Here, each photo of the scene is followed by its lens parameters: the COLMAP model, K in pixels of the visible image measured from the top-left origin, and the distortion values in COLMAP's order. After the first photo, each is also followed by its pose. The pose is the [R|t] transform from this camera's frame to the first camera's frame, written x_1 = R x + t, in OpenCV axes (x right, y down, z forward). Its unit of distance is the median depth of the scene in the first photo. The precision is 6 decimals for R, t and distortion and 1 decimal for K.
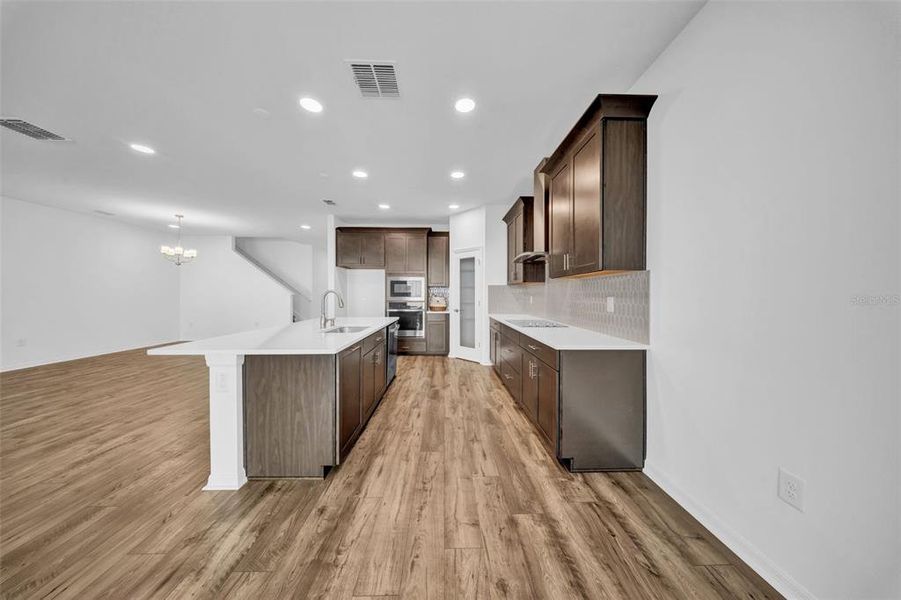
lens RADIAL K [[264.4, 0, 449.1], [0, 264.4, 298.1], [0, 0, 1]] dist [-0.001666, -0.000177]
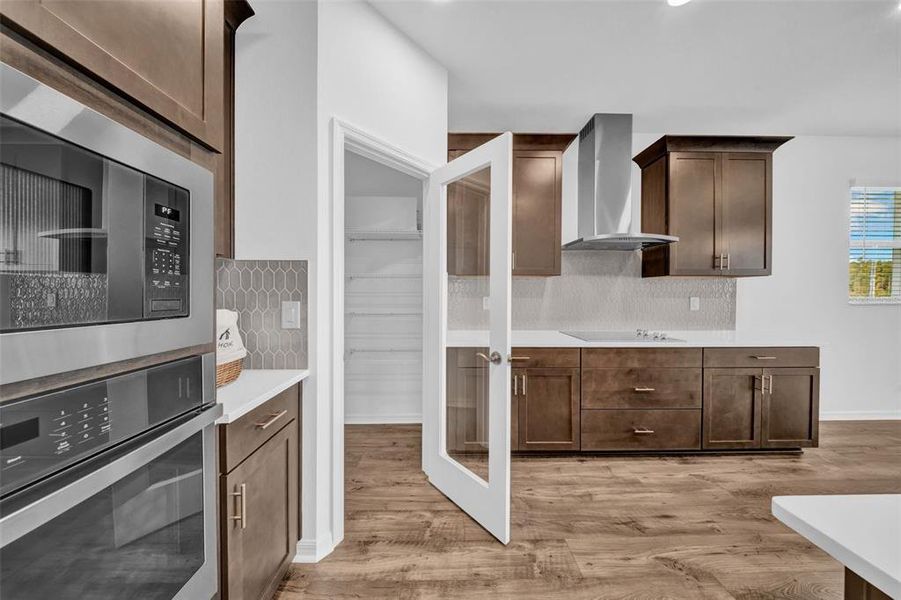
lens RADIAL K [[267.9, 0, 449.9], [0, 267.9, 295.0], [0, 0, 1]] dist [-0.001192, -0.000114]
pose [[-0.005024, -0.006395, 0.999967, -0.470746], [0.008324, 0.999945, 0.006436, -0.027320], [-0.999953, 0.008356, -0.004970, 1.751623]]
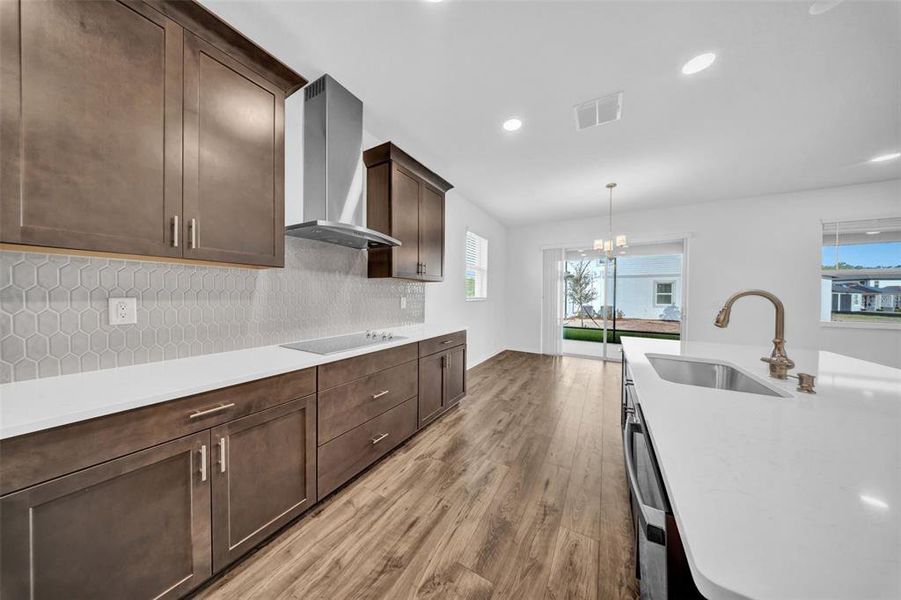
lens RADIAL K [[264.4, 0, 449.1], [0, 264.4, 298.1], [0, 0, 1]] dist [-0.001666, -0.000177]
pose [[-0.850139, -0.010895, 0.526445, -0.252178], [-0.000829, 0.999812, 0.019353, -0.024198], [-0.526557, 0.016016, -0.849989, 1.706326]]
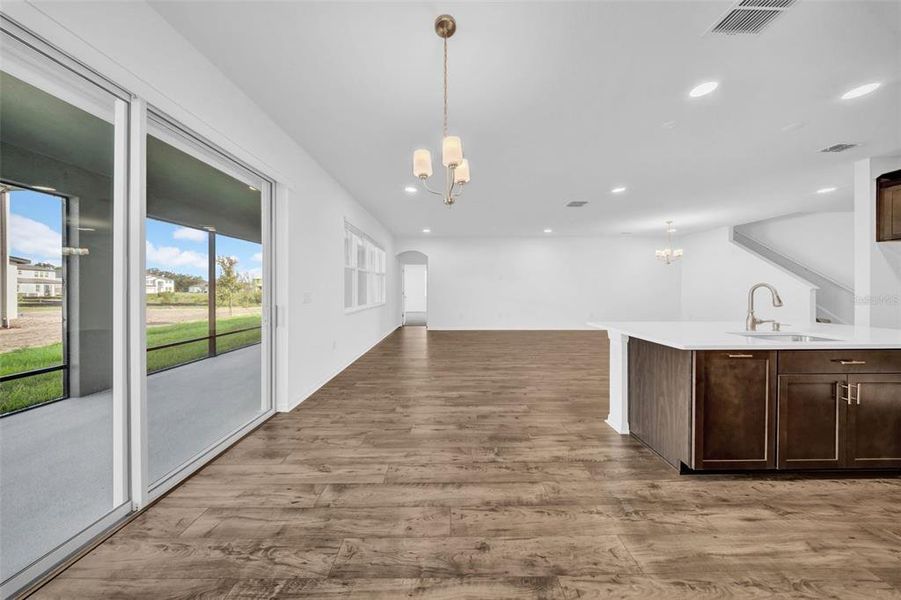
lens RADIAL K [[268.0, 0, 451.2], [0, 268.0, 289.9], [0, 0, 1]] dist [-0.004069, -0.000046]
pose [[-0.011860, 0.003201, -0.999925, 0.363973], [-0.012555, 0.999916, 0.003350, -0.002097], [0.999851, 0.012594, -0.011819, 0.092429]]
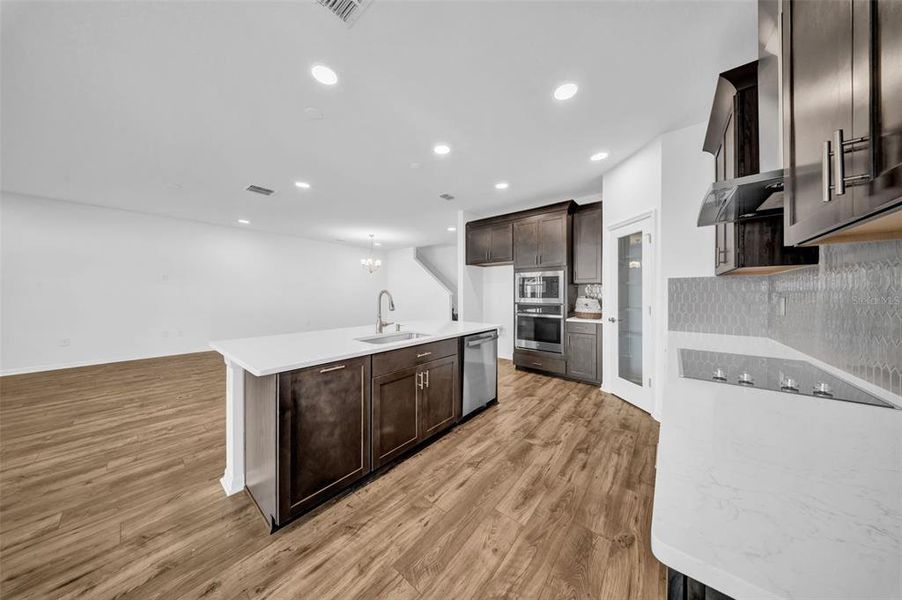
lens RADIAL K [[267.1, 0, 449.3], [0, 267.1, 295.2], [0, 0, 1]] dist [-0.001044, -0.000168]
pose [[0.757713, 0.000189, -0.652588, 0.289197], [-0.008187, 0.999924, -0.009216, -0.006833], [0.652537, 0.012326, 0.757657, 0.495413]]
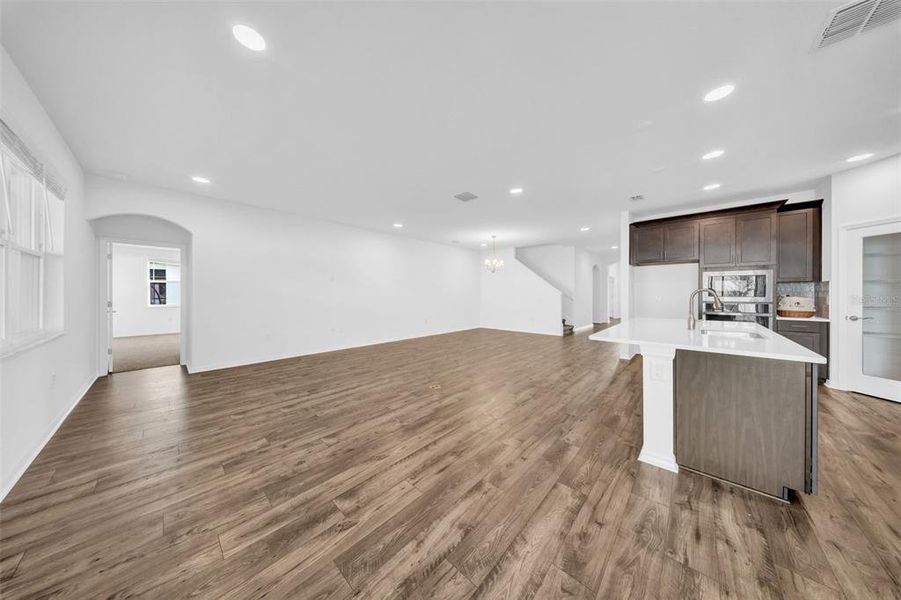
lens RADIAL K [[265.5, 0, 450.2], [0, 265.5, 295.2], [0, 0, 1]] dist [-0.005367, -0.000112]
pose [[0.720720, -0.000405, -0.693226, -0.458543], [-0.006599, 0.999951, -0.007446, 0.005624], [0.693195, 0.009941, 0.720681, -0.276073]]
